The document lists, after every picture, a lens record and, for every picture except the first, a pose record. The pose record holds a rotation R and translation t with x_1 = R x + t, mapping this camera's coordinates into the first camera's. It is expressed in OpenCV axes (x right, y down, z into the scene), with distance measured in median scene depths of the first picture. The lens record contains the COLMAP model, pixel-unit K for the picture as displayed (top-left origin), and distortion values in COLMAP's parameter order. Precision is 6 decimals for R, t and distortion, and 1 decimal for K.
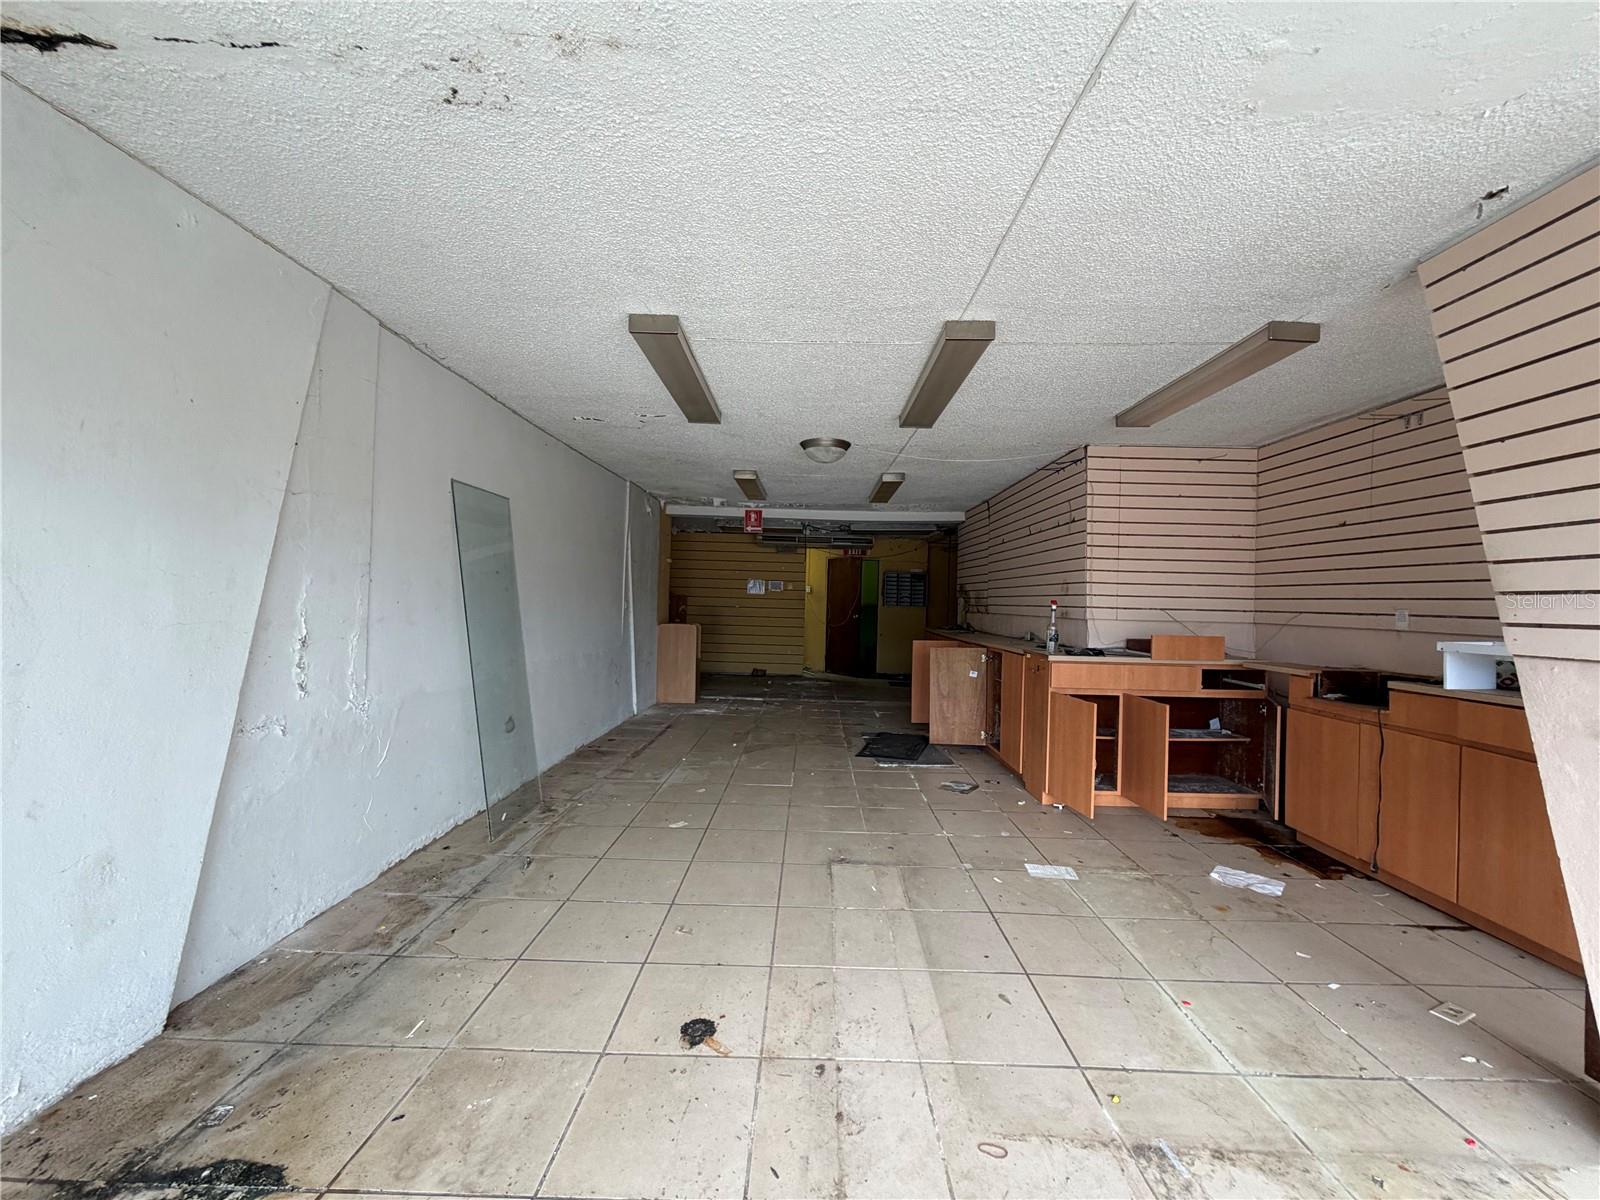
lens RADIAL K [[639.1, 0, 804.3], [0, 639.1, 601.5], [0, 0, 1]] dist [-0.001091, 0.000828]
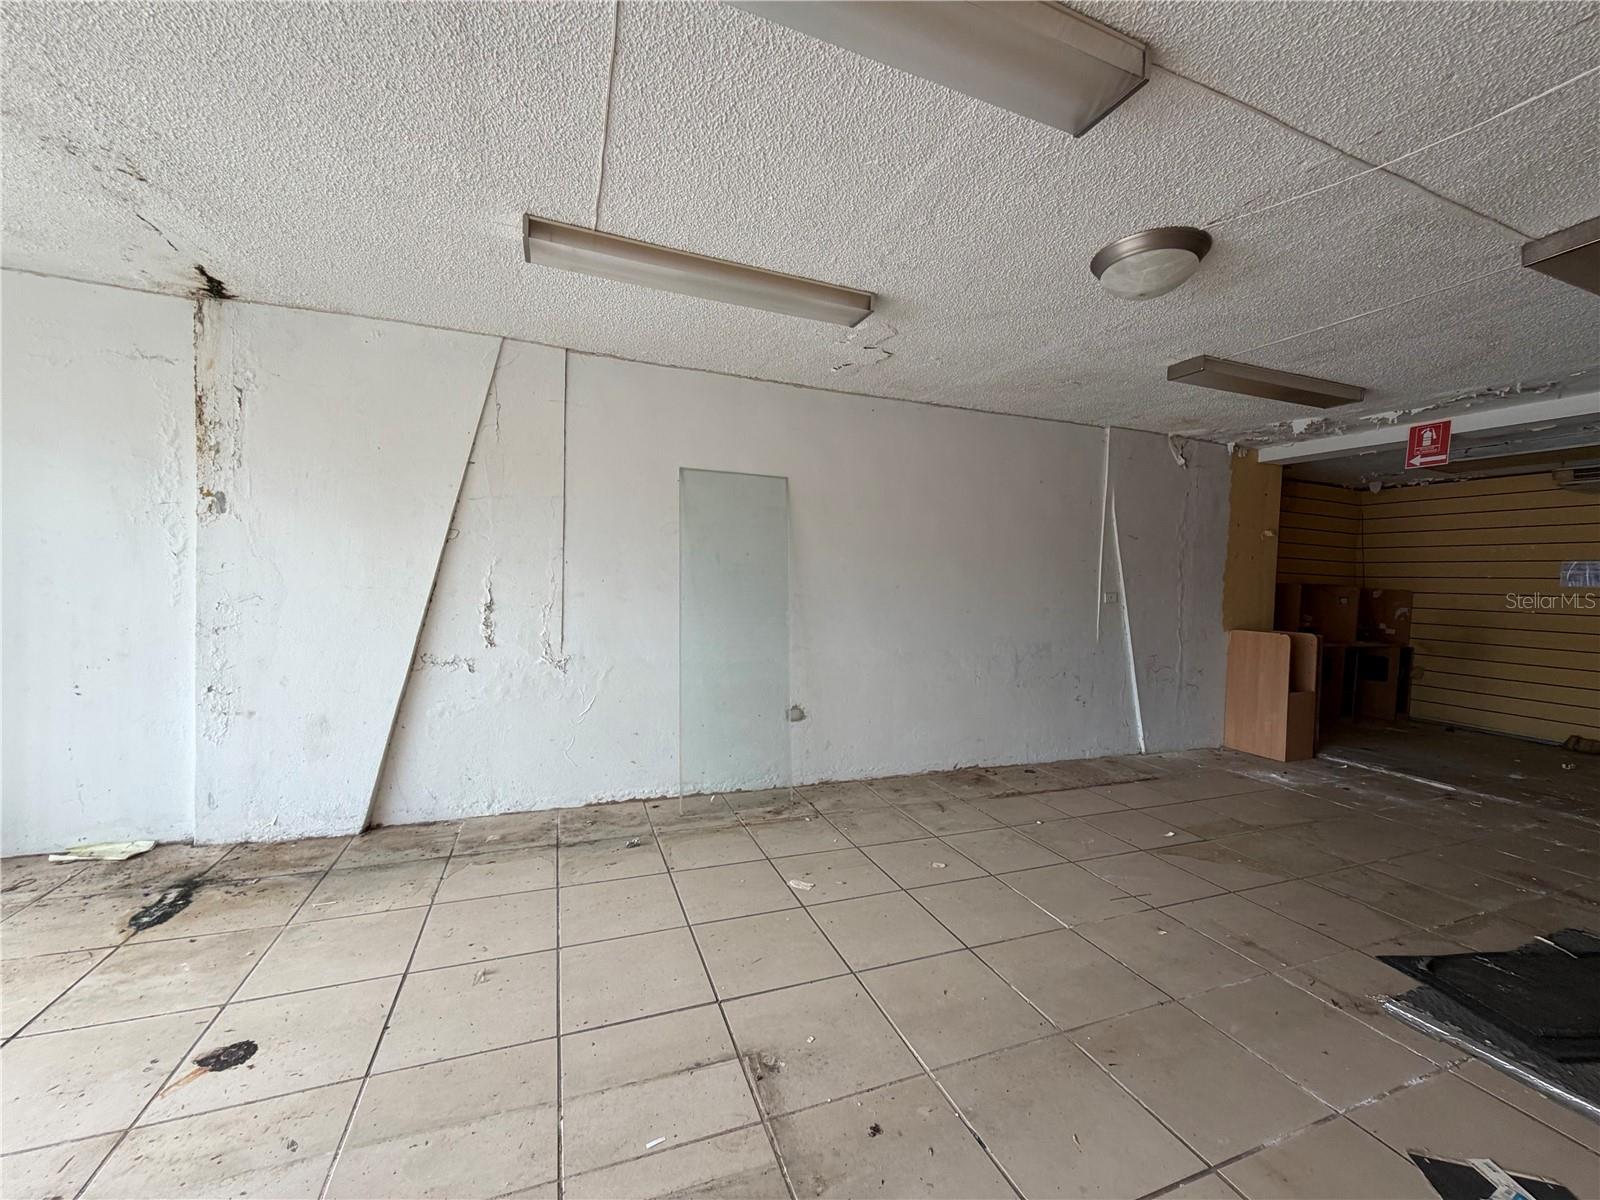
lens RADIAL K [[639.1, 0, 806.1], [0, 639.1, 601.3], [0, 0, 1]] dist [-0.001091, 0.000828]
pose [[0.375301, 0.016021, -0.926765, 0.510669], [-0.019268, 0.999769, 0.009480, 0.018060], [0.926703, 0.014299, 0.375523, 0.772583]]
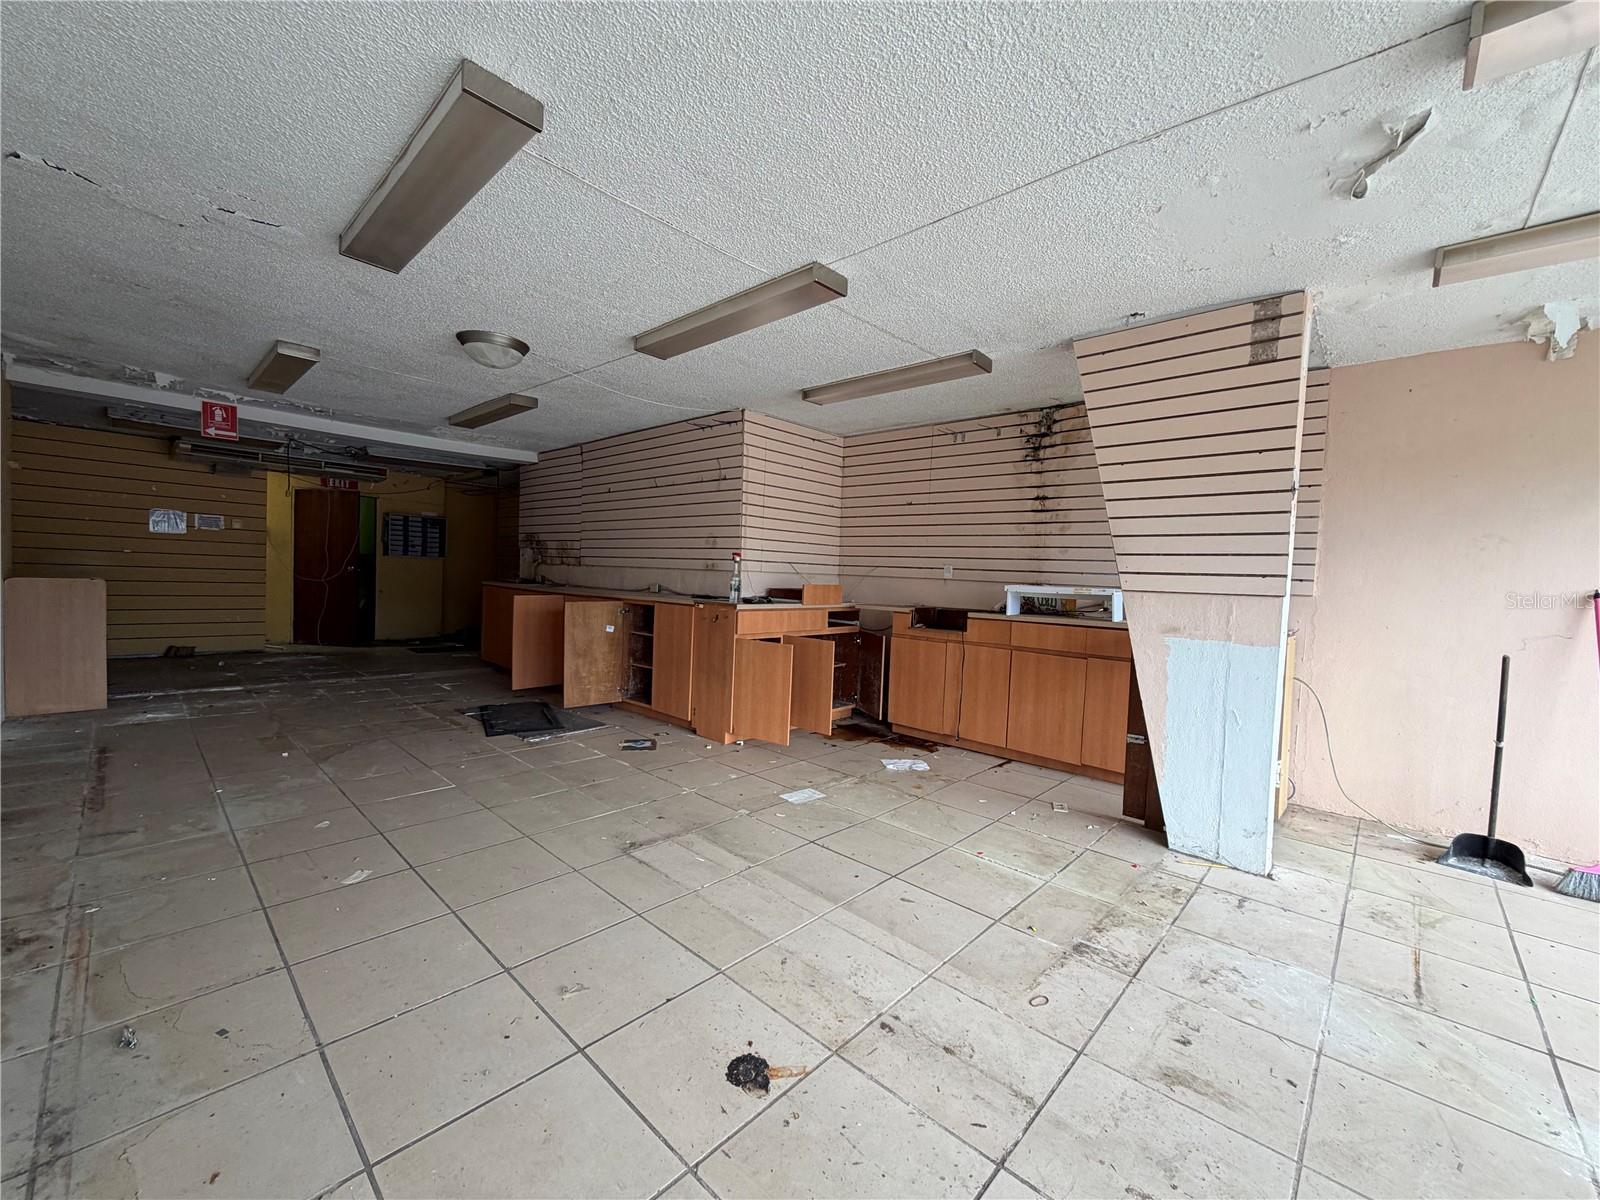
lens RADIAL K [[639.1, 0, 804.3], [0, 639.1, 601.2], [0, 0, 1]] dist [-0.001091, 0.000828]
pose [[0.673238, -0.028892, 0.738861, -0.388607], [-0.022447, 0.997977, 0.059478, 0.015640], [-0.739085, -0.056628, 0.671228, 0.244372]]
